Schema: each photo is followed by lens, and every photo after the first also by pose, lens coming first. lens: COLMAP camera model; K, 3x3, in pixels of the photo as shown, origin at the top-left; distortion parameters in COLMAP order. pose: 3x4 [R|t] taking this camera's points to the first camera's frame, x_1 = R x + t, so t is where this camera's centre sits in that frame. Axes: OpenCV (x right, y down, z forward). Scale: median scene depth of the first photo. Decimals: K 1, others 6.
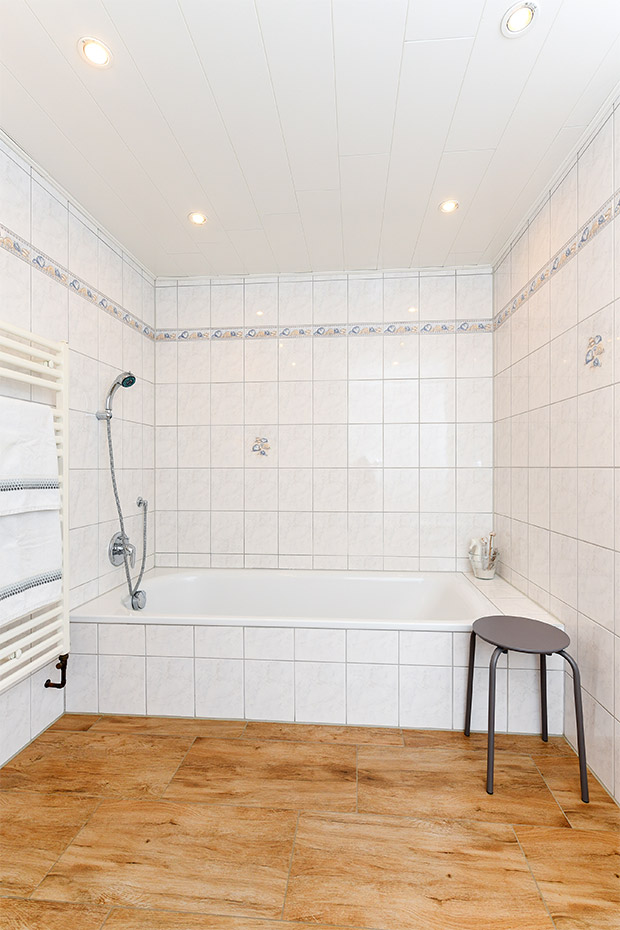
lens RADIAL K [[415.2, 0, 310.0], [0, 415.2, 465.0], [0, 0, 1]] dist [0.000434, -0.000039]
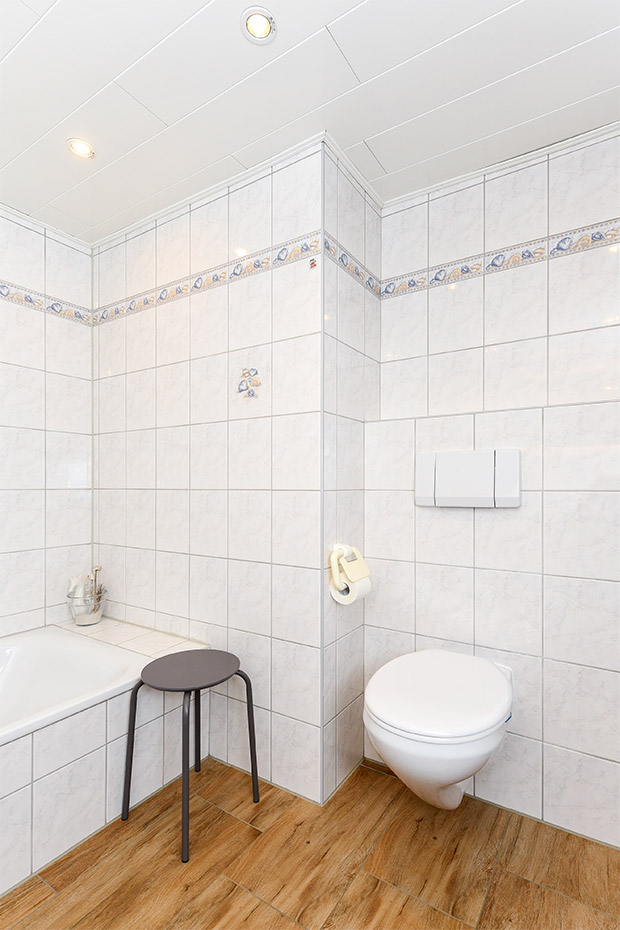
lens RADIAL K [[454.5, 0, 311.8], [0, 454.5, 488.2], [0, 0, 1]] dist [0.002525, 0.000728]
pose [[0.448498, 0.002435, 0.893781, -0.285080], [-0.008967, 0.999958, 0.001775, -0.002348], [-0.893739, -0.008811, 0.448501, 0.308963]]
